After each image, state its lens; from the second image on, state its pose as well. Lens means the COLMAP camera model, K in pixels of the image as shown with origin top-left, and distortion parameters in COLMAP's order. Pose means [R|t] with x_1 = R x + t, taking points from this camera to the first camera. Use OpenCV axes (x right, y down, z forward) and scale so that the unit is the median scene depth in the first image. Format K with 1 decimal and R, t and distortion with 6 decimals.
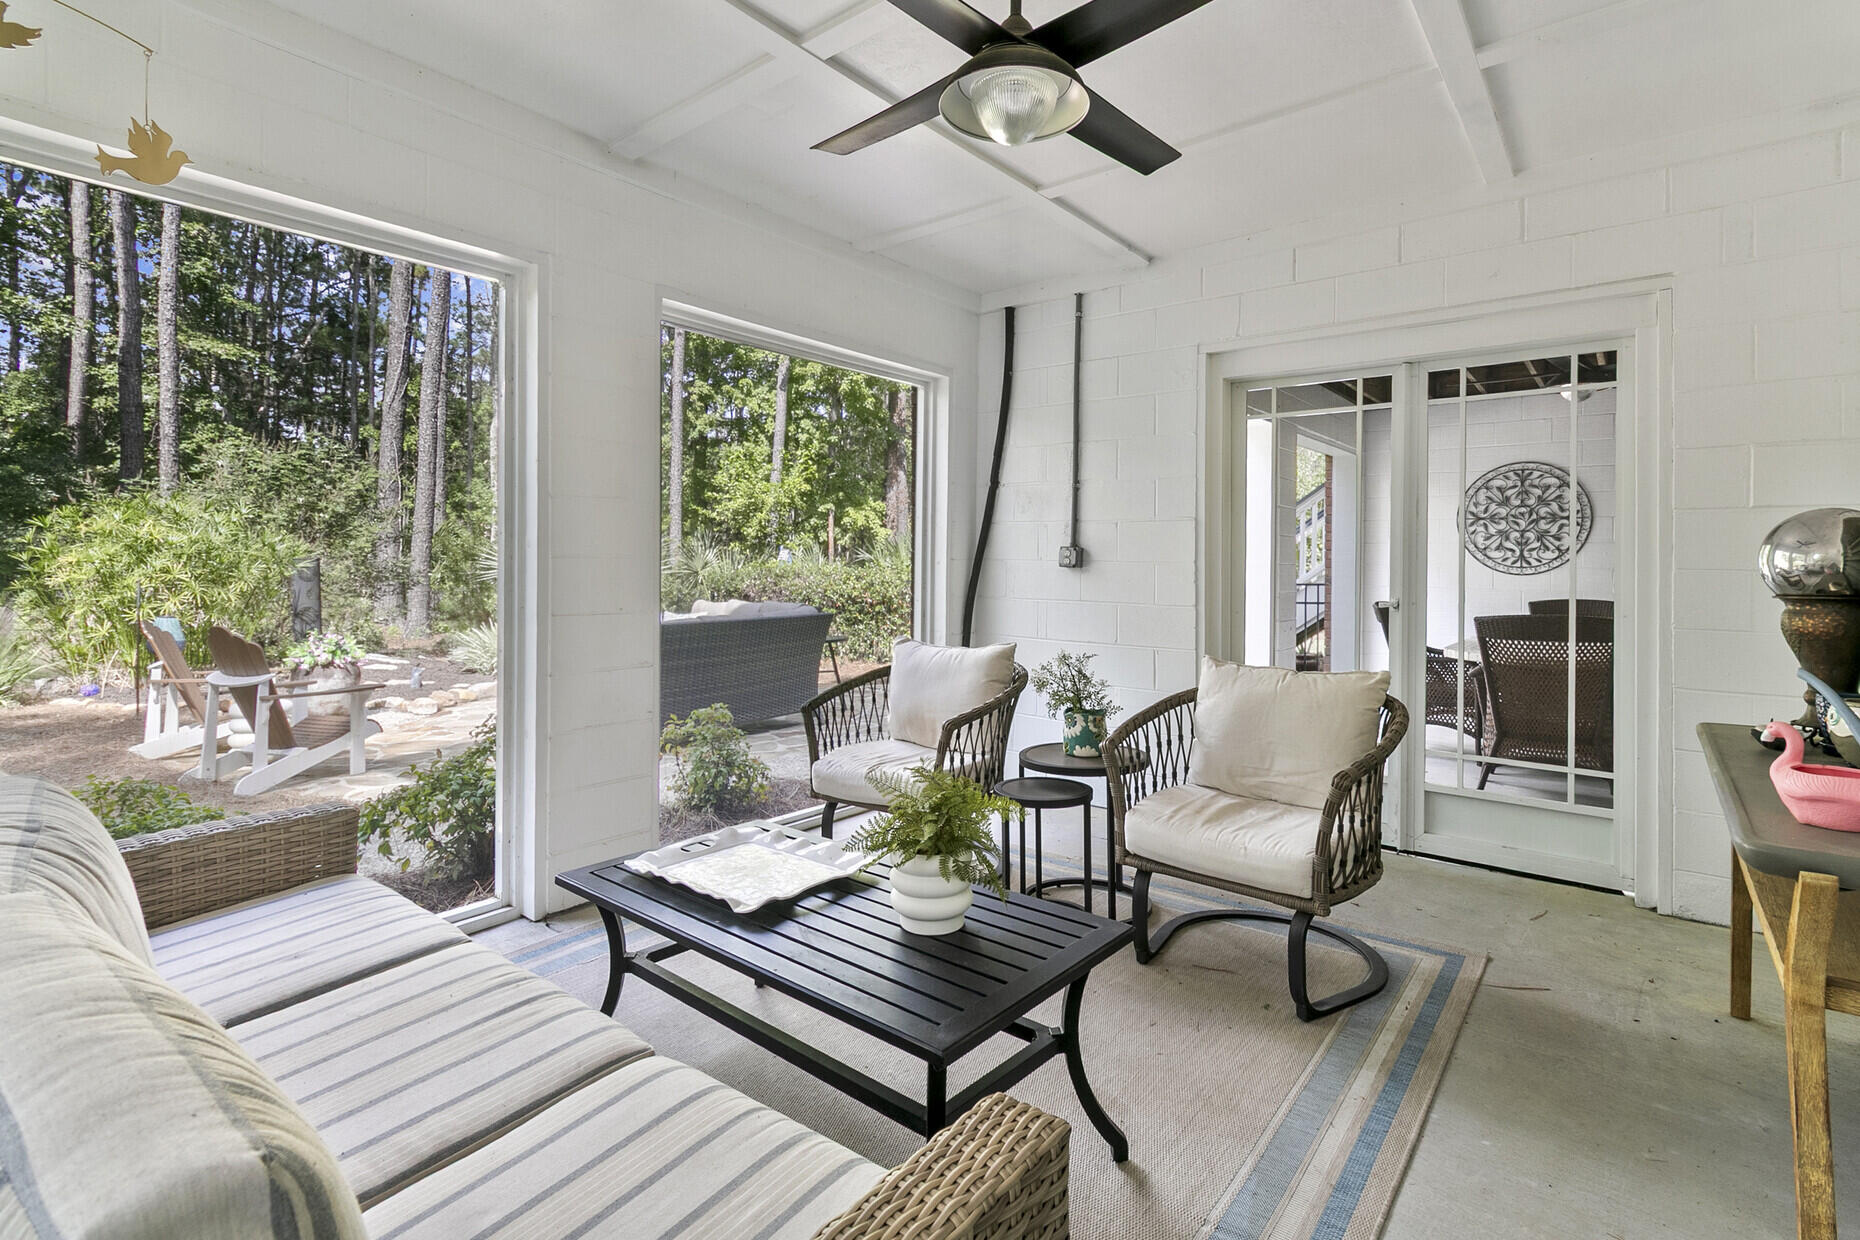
lens RADIAL K [[861.0, 0, 905.2], [0, 861.0, 570.9], [0, 0, 1]] dist [0.004232, 0.000401]
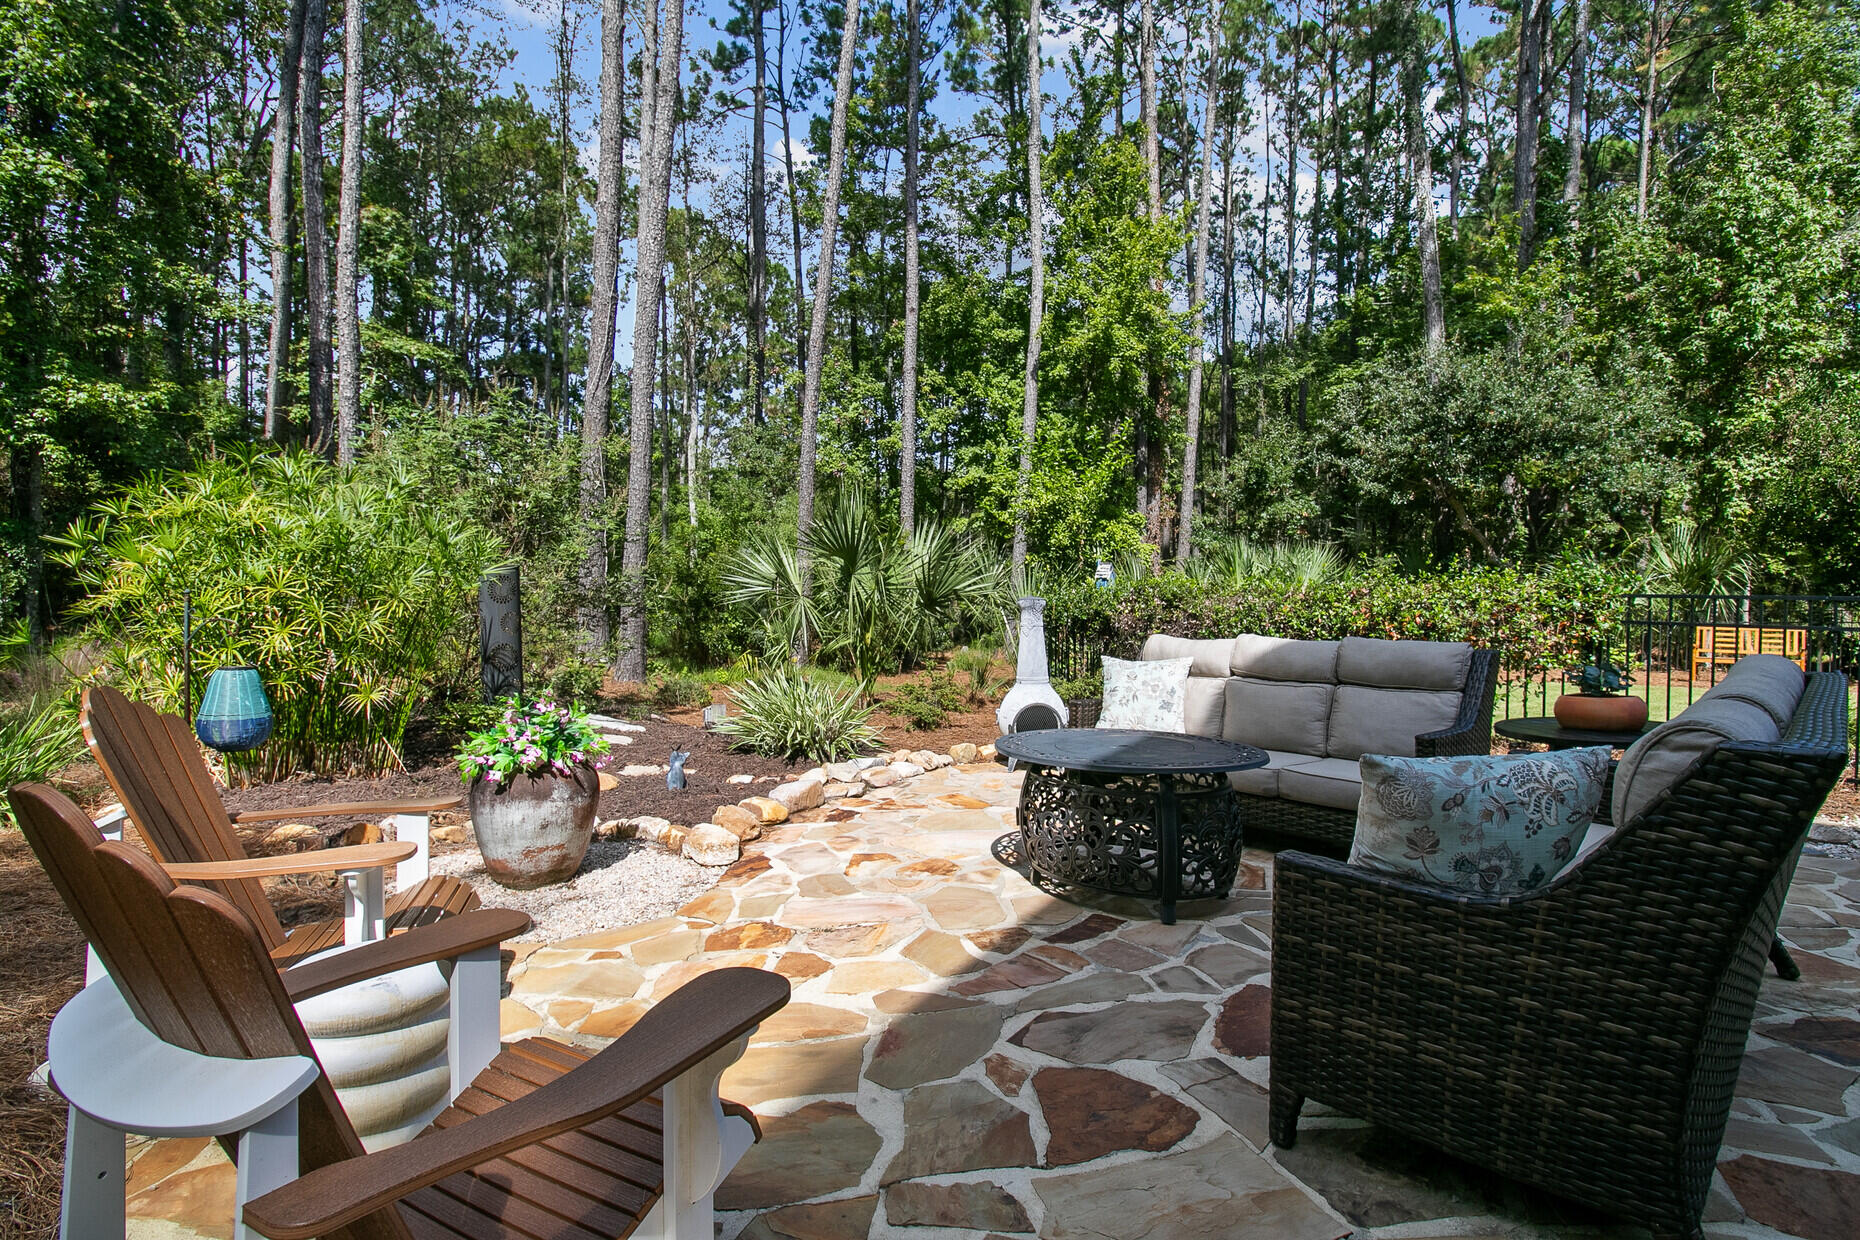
lens RADIAL K [[868.6, 0, 926.9], [0, 868.6, 617.7], [0, 0, 1]] dist [-0.019639, -0.000398]
pose [[0.988461, -0.000780, -0.151476, -0.205274], [0.003378, 0.999852, 0.016896, 0.008971], [0.151440, -0.017213, 0.988317, 0.299148]]
